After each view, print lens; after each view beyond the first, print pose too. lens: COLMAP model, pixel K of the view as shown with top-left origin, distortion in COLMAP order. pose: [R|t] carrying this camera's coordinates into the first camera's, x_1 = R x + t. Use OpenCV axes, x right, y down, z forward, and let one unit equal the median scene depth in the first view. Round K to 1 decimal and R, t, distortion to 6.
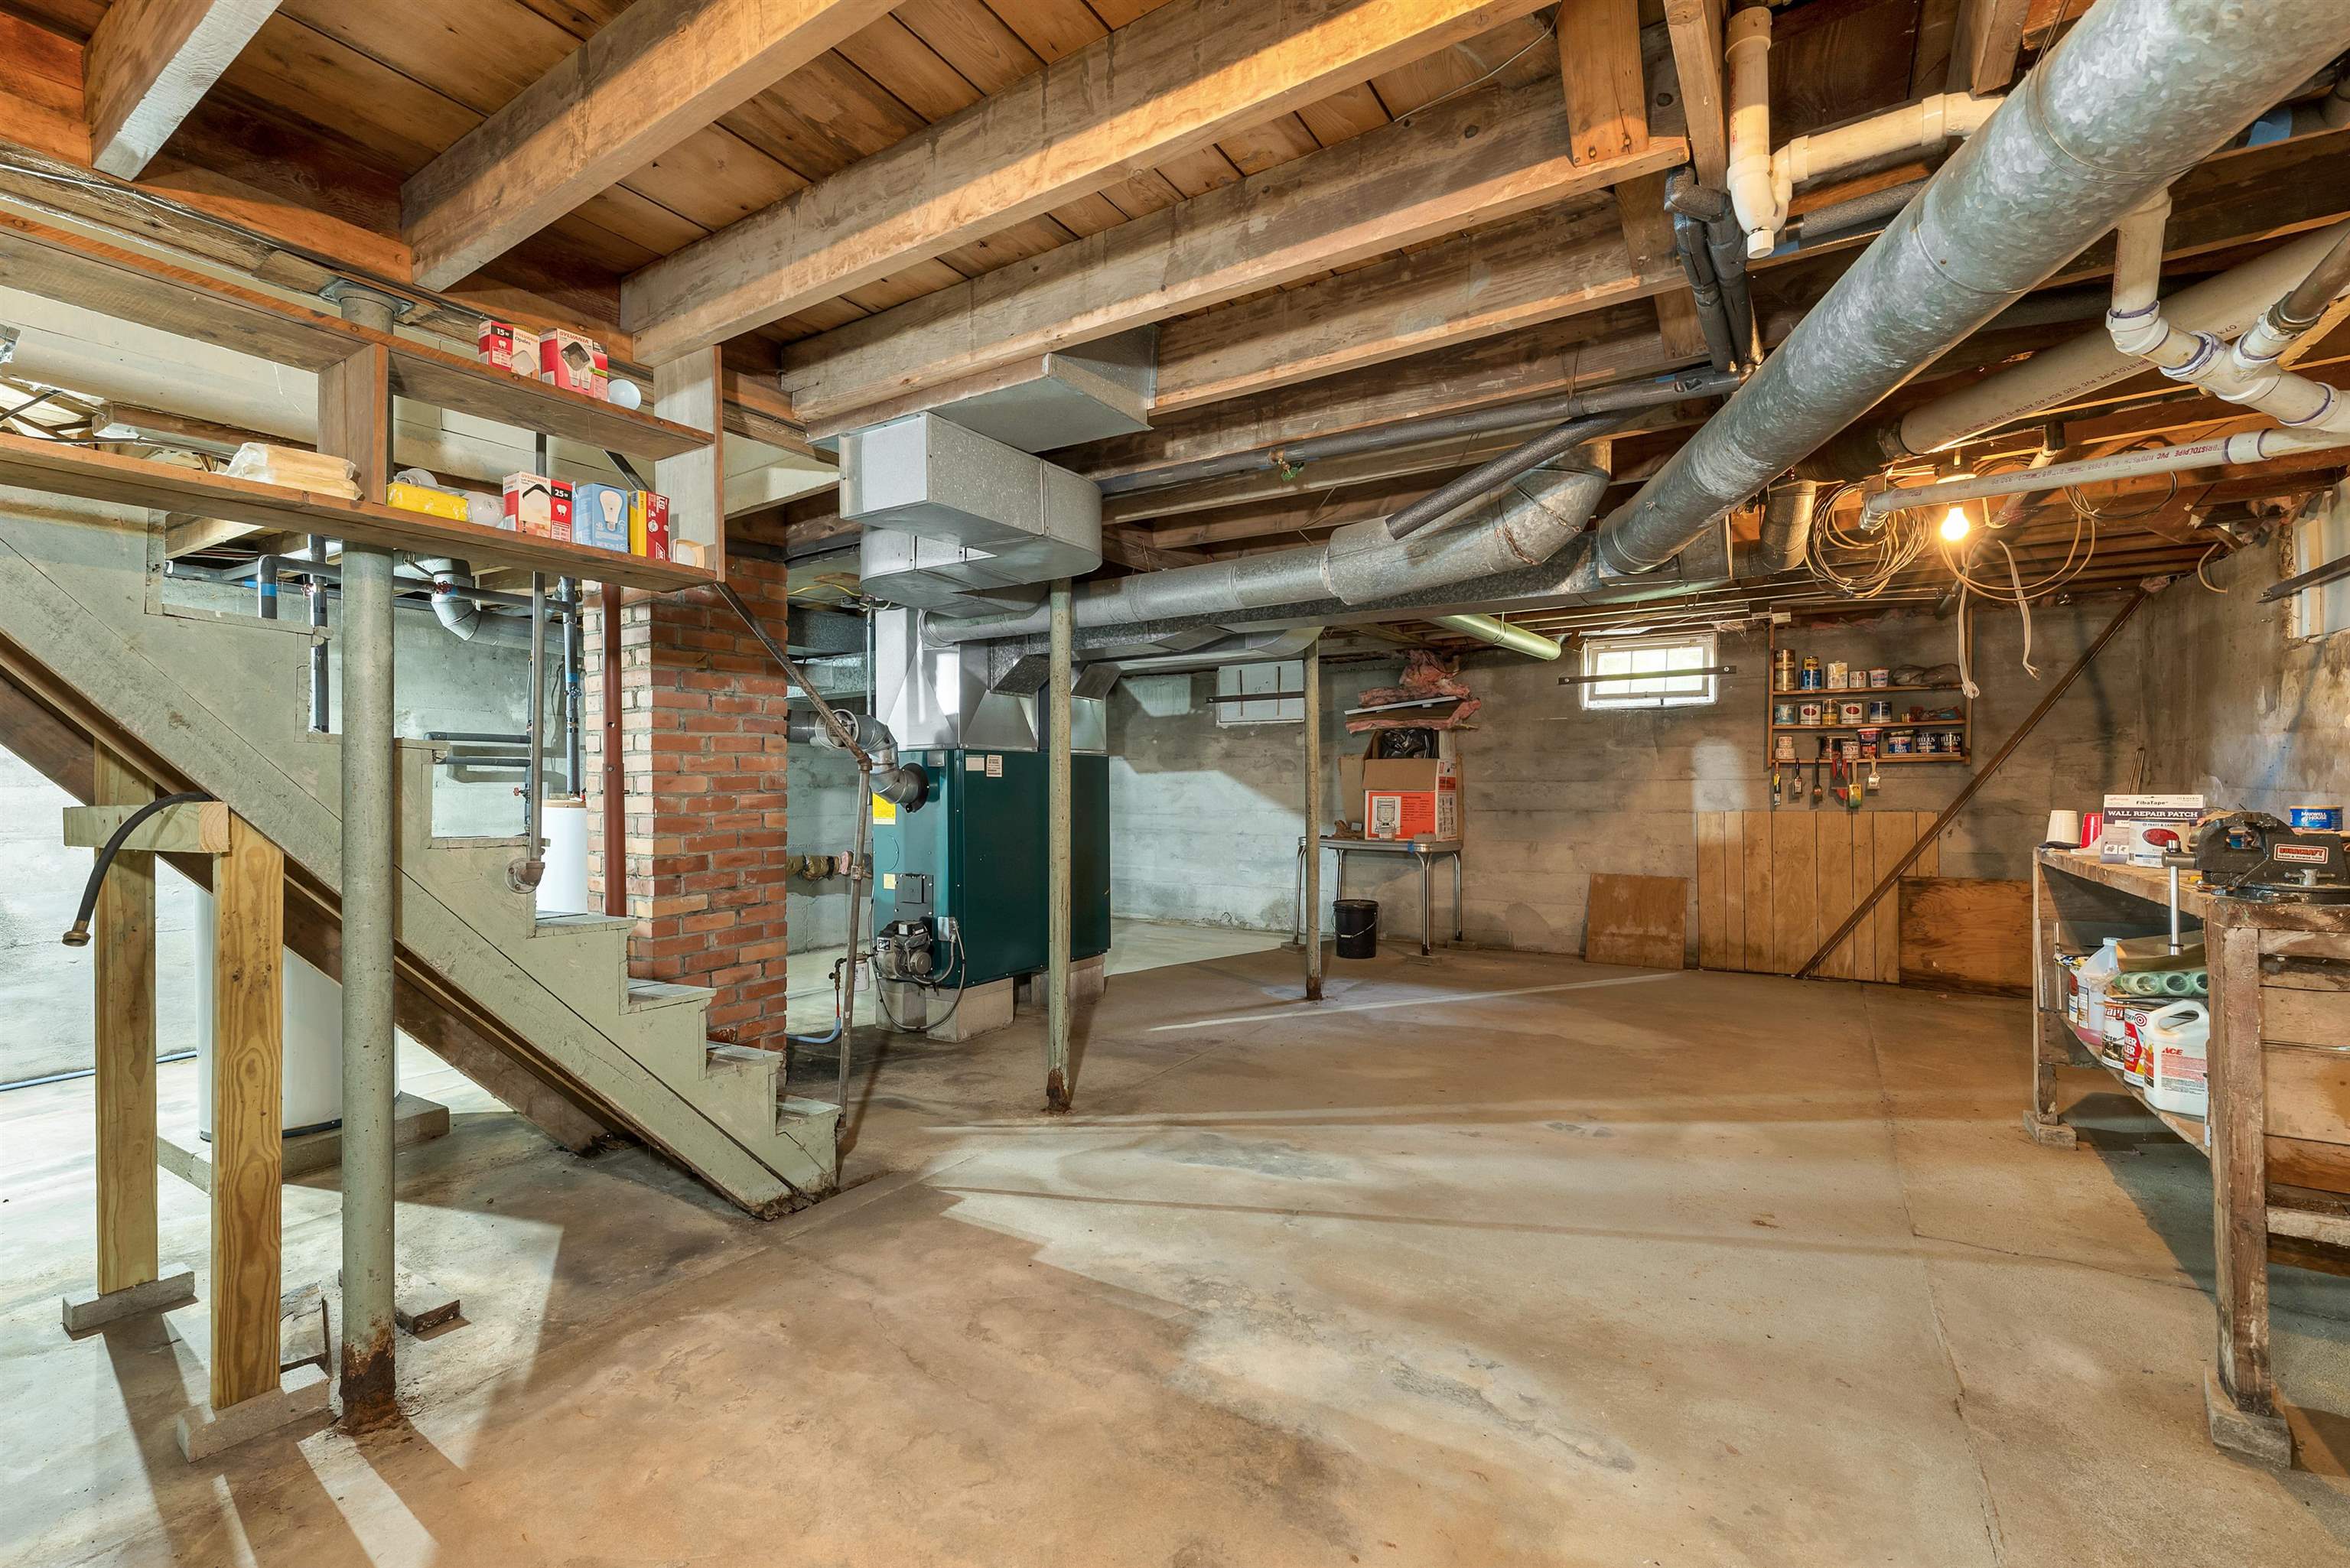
lens RADIAL K [[984.8, 0, 1175.0], [0, 984.8, 784.0], [0, 0, 1]] dist [-0.001462, -0.000118]
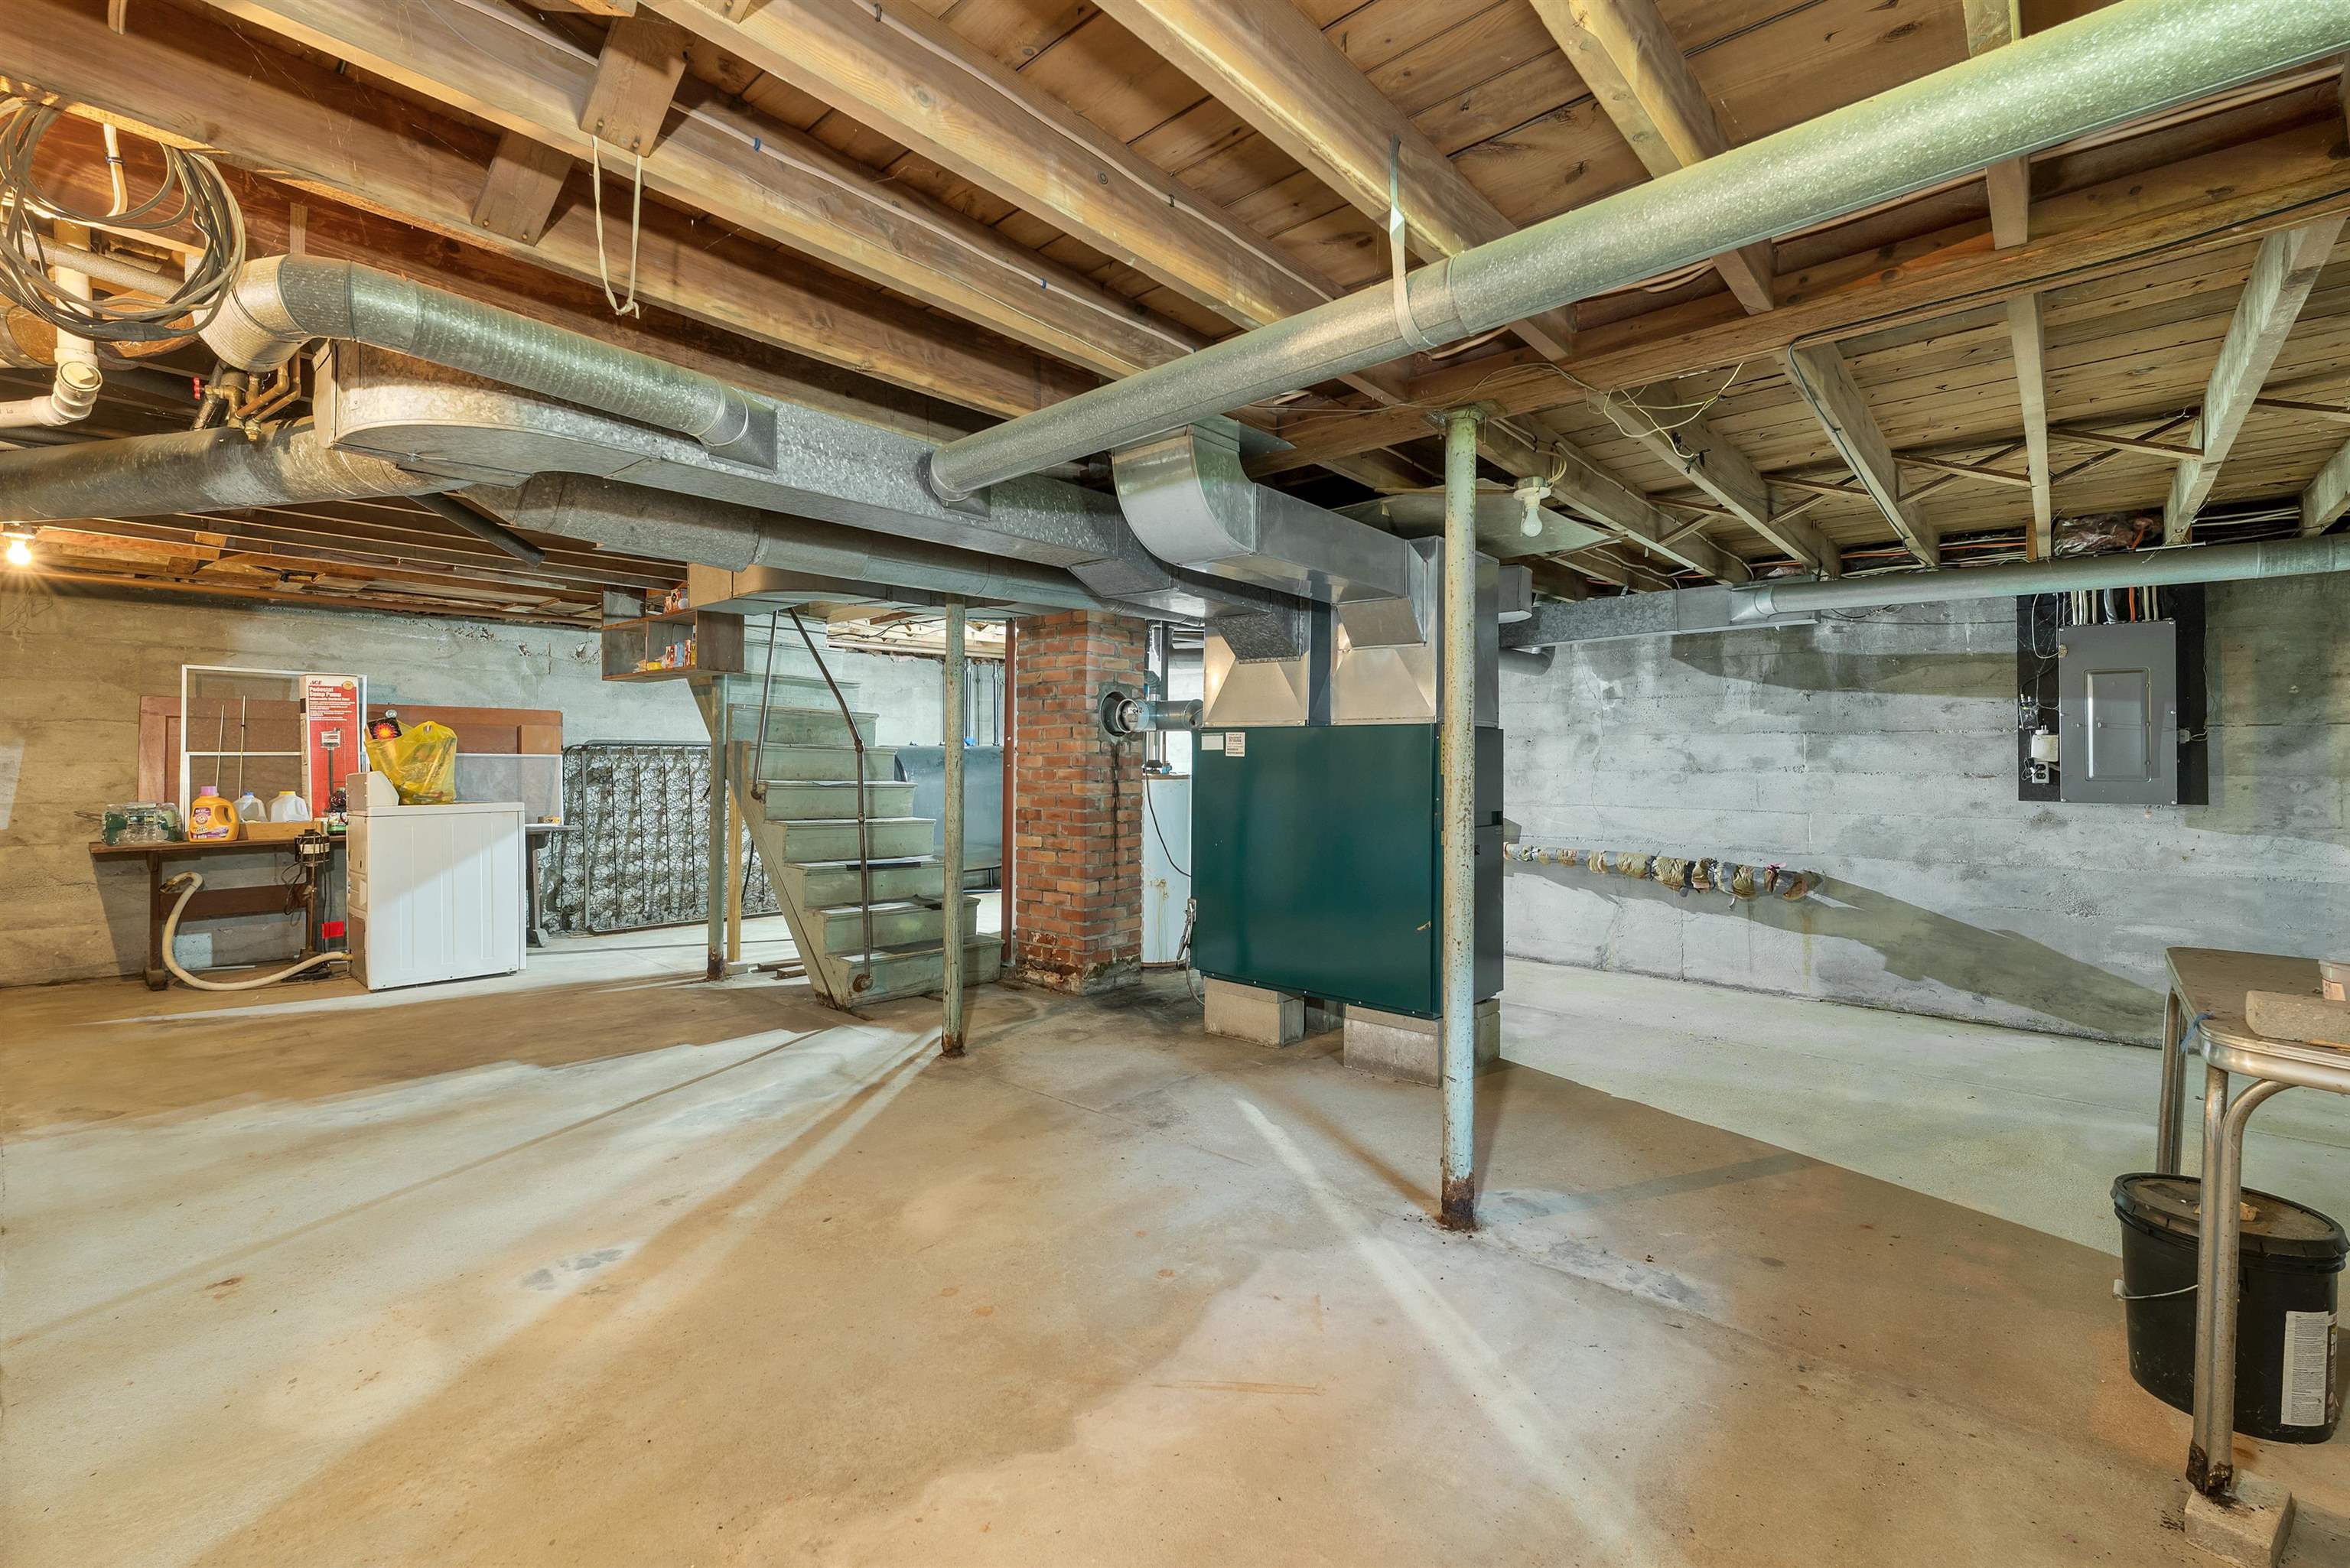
lens RADIAL K [[1021.0, 0, 1175.0], [0, 1021.0, 784.0], [0, 0, 1]] dist [-0.000926, 0.000197]
pose [[-0.154591, 0.025042, -0.987661, 0.992365], [-0.010364, 0.999583, 0.026966, -0.009032], [0.987924, 0.014405, -0.154267, 1.447785]]
